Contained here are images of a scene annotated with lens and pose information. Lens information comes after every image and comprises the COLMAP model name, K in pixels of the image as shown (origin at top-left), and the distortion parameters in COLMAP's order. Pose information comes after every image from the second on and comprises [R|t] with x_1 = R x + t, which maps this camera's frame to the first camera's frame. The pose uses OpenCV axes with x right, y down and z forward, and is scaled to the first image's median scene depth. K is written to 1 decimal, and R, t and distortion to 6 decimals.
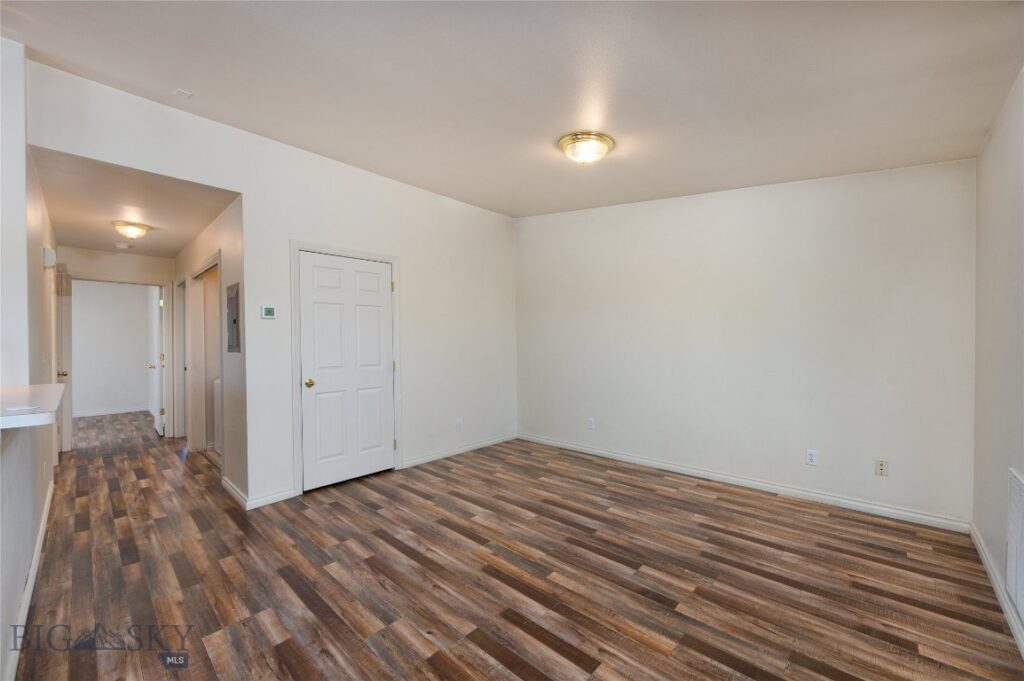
lens RADIAL K [[415.2, 0, 512.1], [0, 415.2, 334.9], [0, 0, 1]] dist [0.003846, -0.000862]
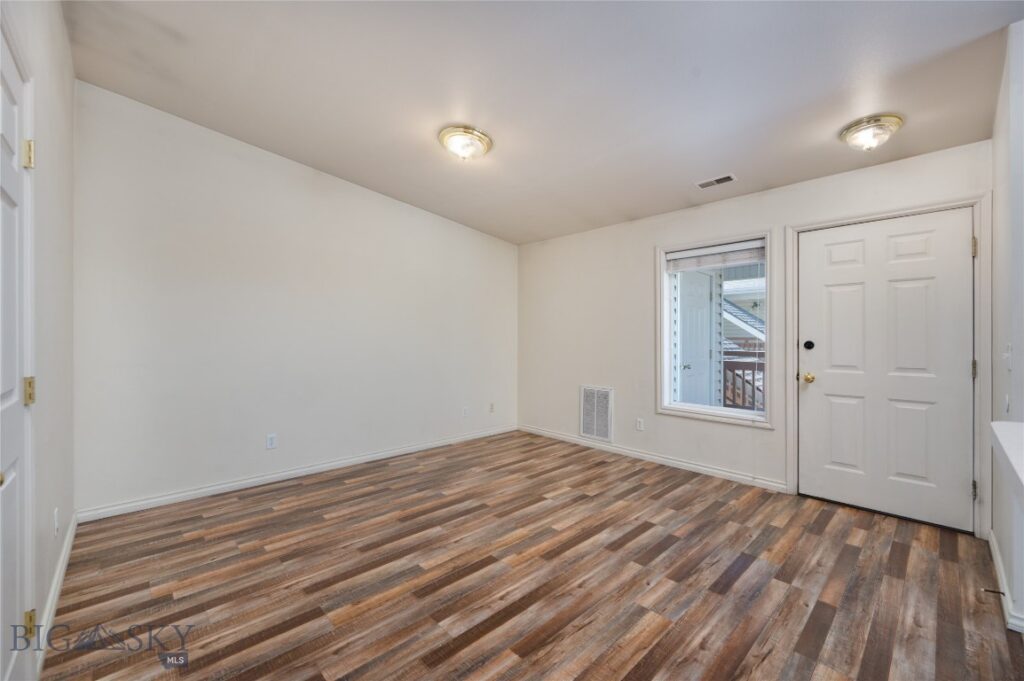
lens RADIAL K [[415.2, 0, 508.7], [0, 415.2, 334.1], [0, 0, 1]] dist [0.003846, -0.000862]
pose [[0.042396, 0.016501, 0.998965, -0.904582], [-0.023317, 0.999608, -0.015522, 0.029806], [-0.998829, -0.022635, 0.042764, 0.884037]]
